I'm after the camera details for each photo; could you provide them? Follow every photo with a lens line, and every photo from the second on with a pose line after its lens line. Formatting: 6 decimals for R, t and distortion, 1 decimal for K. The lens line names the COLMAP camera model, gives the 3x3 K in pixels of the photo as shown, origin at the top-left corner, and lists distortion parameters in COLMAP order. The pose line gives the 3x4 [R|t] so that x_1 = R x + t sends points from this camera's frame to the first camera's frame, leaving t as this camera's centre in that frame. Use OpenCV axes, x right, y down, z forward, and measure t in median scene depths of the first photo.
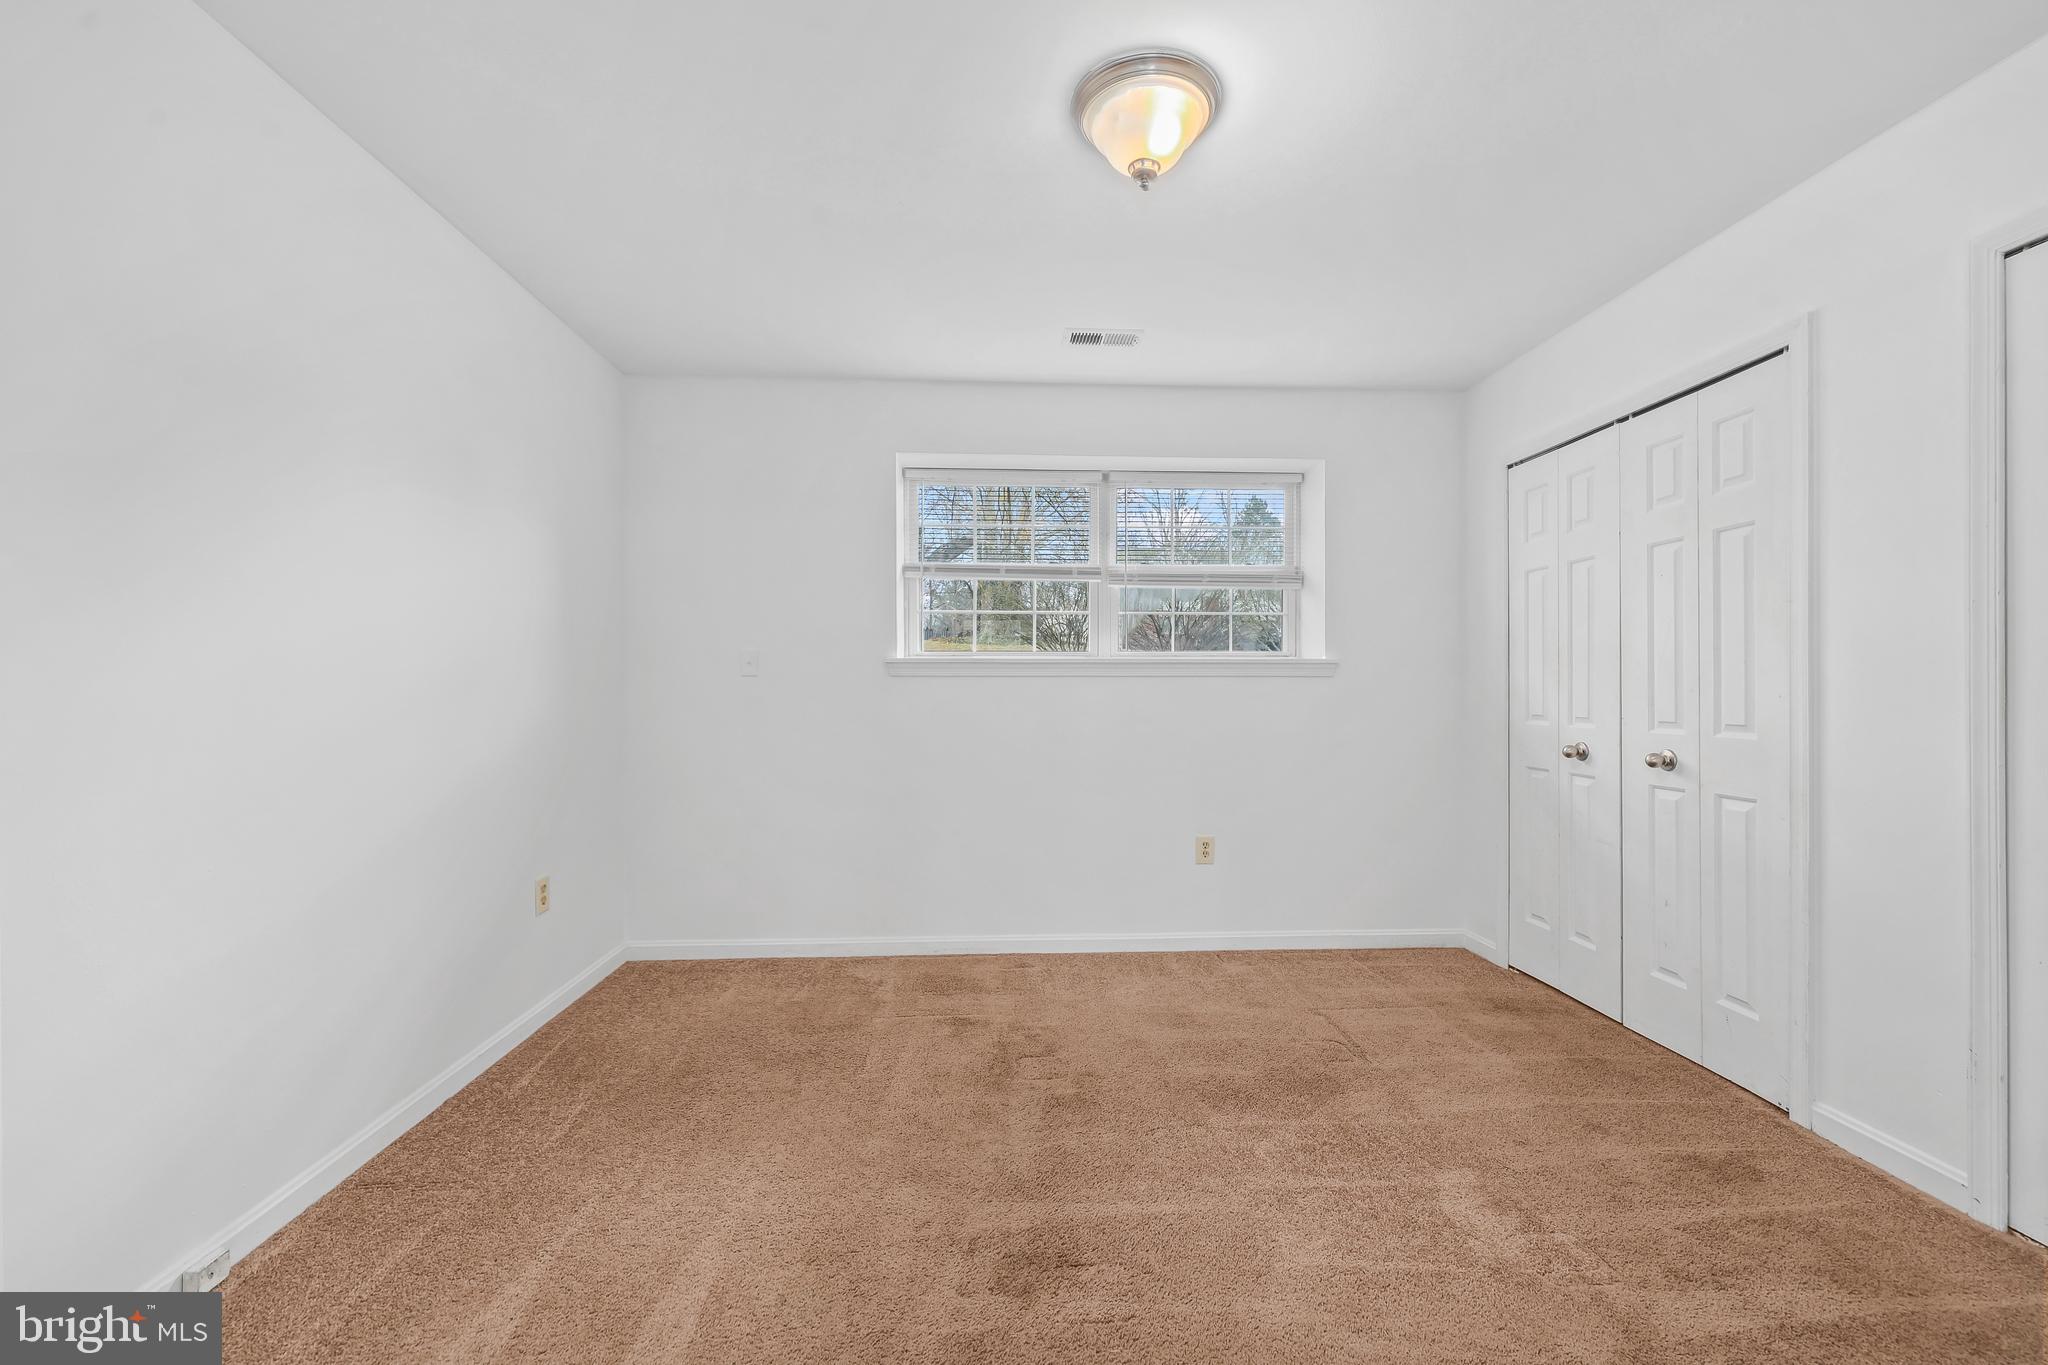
lens RADIAL K [[842.4, 0, 1051.4], [0, 842.4, 674.0], [0, 0, 1]] dist [0.001601, 0.000166]
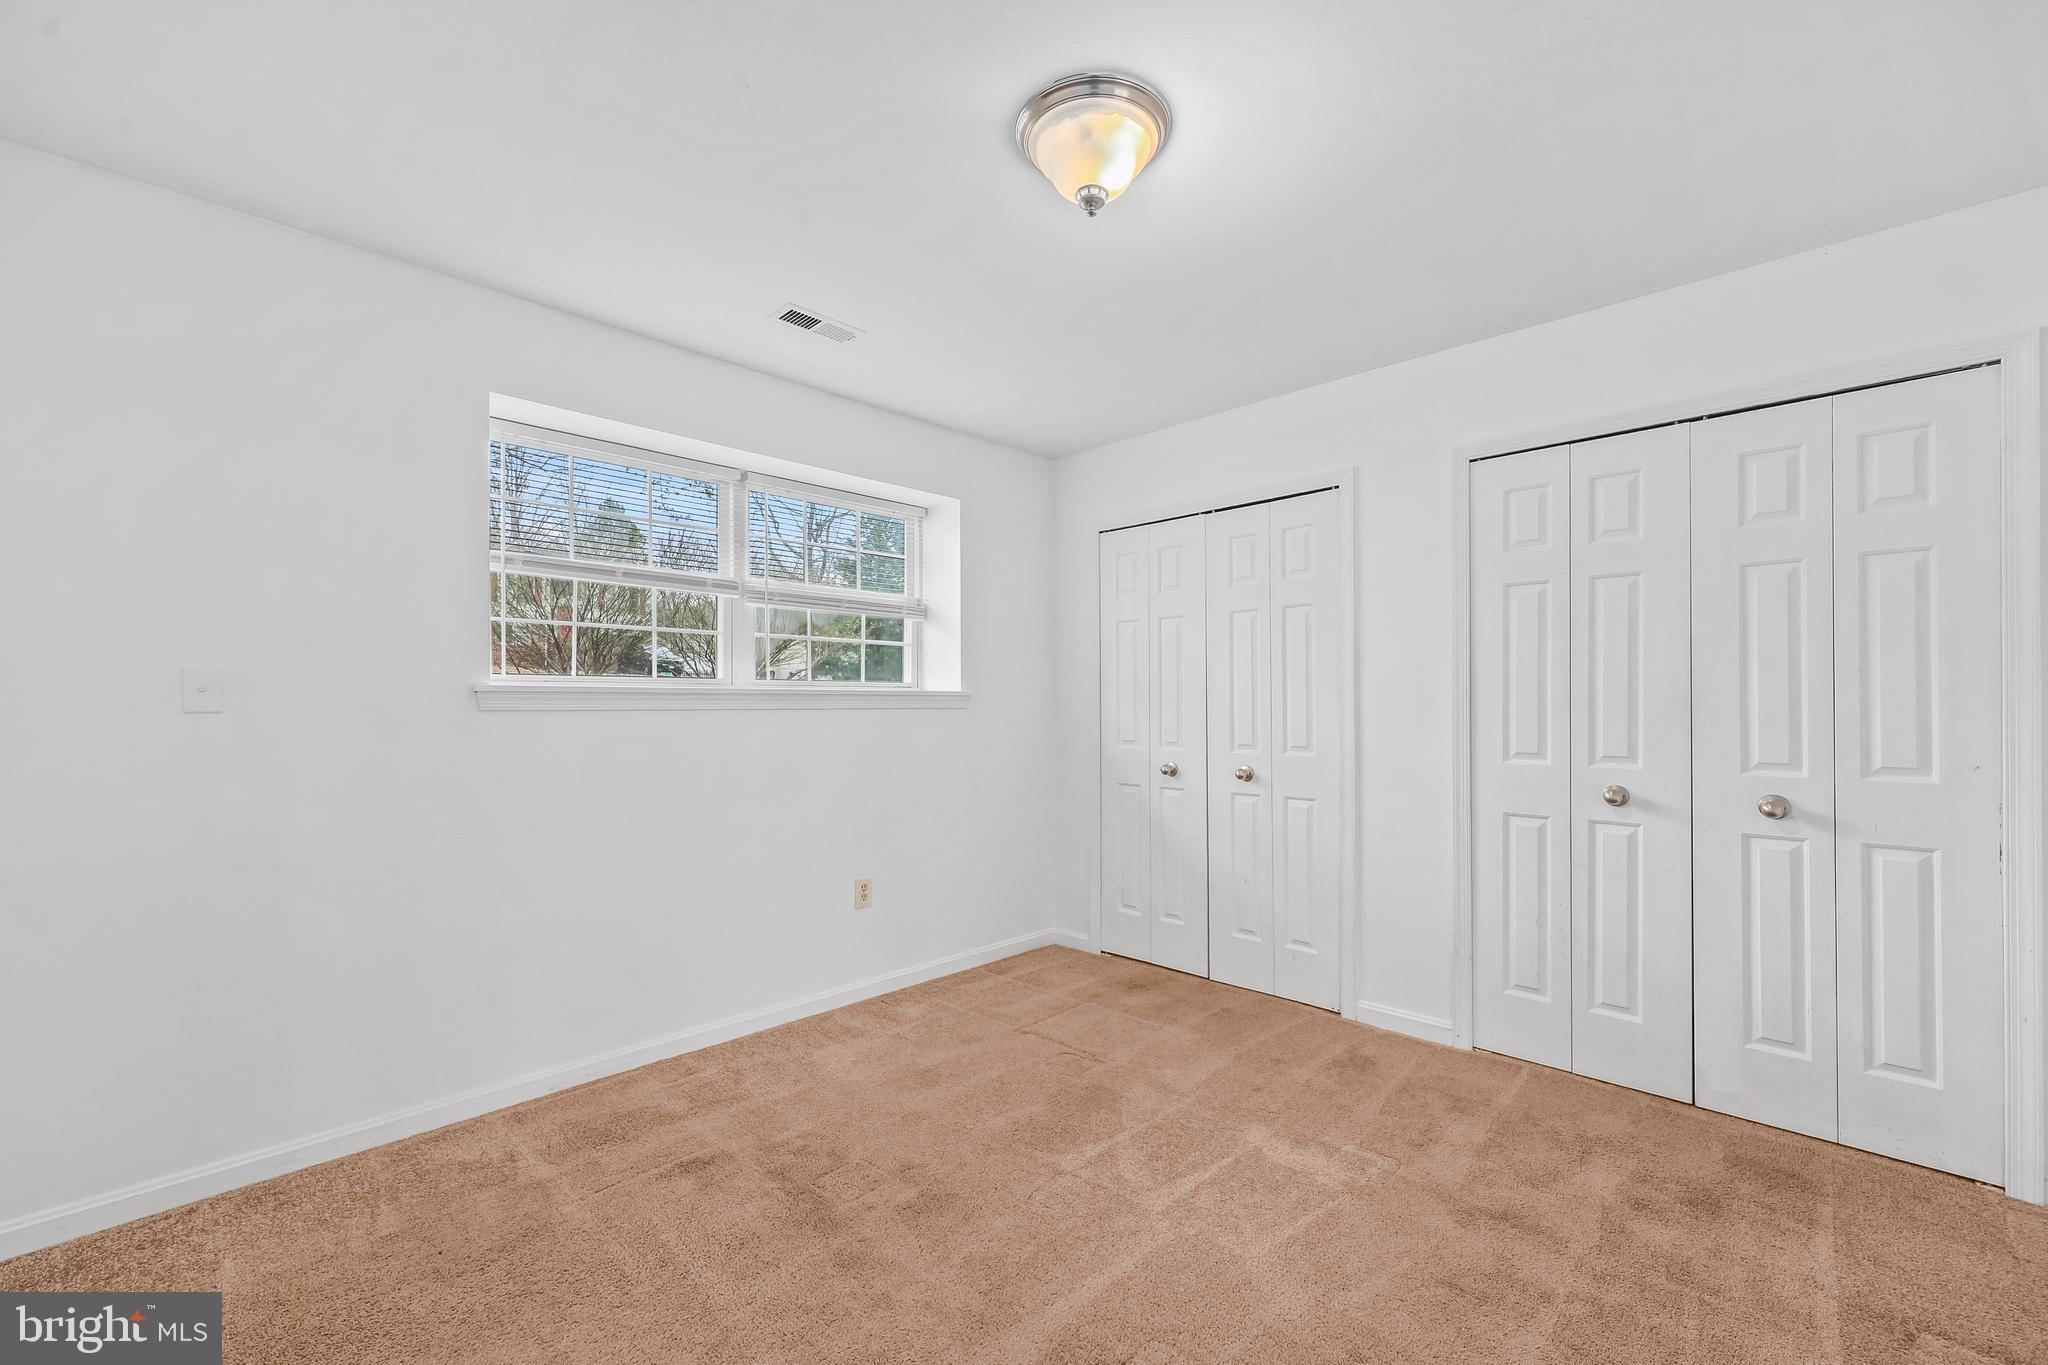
lens RADIAL K [[834.1, 0, 1035.2], [0, 834.1, 692.7], [0, 0, 1]] dist [0.003278, 0.000249]
pose [[0.742955, 0.008952, 0.669282, -0.352835], [-0.008713, 0.999955, -0.003703, -0.015778], [-0.669285, -0.003080, 0.743000, 0.207805]]
